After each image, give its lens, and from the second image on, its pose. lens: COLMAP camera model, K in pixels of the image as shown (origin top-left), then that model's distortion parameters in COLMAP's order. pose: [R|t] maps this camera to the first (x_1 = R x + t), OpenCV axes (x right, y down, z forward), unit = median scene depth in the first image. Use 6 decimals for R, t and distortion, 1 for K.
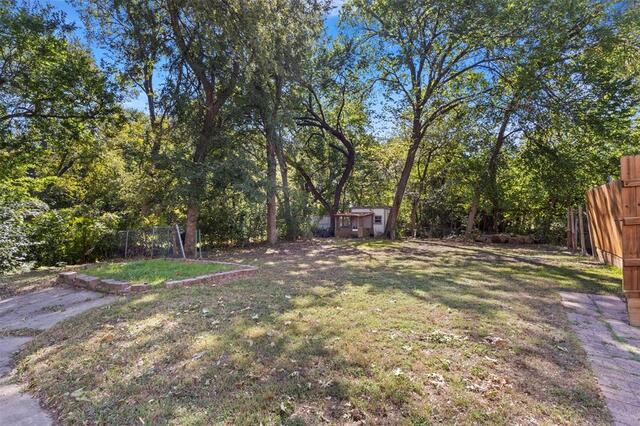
lens RADIAL K [[295.7, 0, 320.6], [0, 295.7, 212.6], [0, 0, 1]] dist [0.001001, 0.000259]
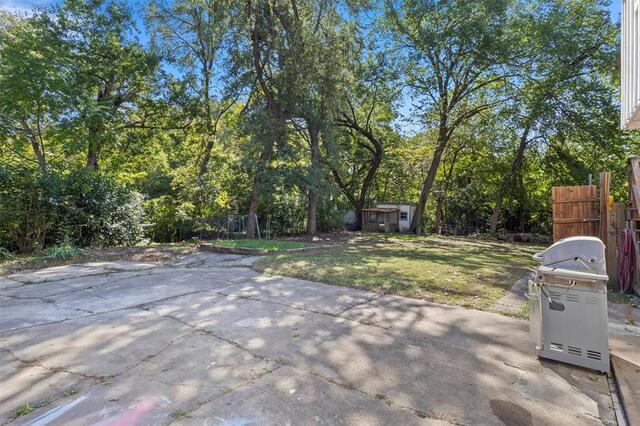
lens RADIAL K [[323.8, 0, 311.4], [0, 323.8, 193.1], [0, 0, 1]] dist [0.000760, -0.000948]
pose [[0.996963, 0.028918, -0.072310, -0.053442], [-0.031777, 0.998745, -0.038701, -0.001907], [0.071100, 0.040881, 0.996631, -0.177856]]
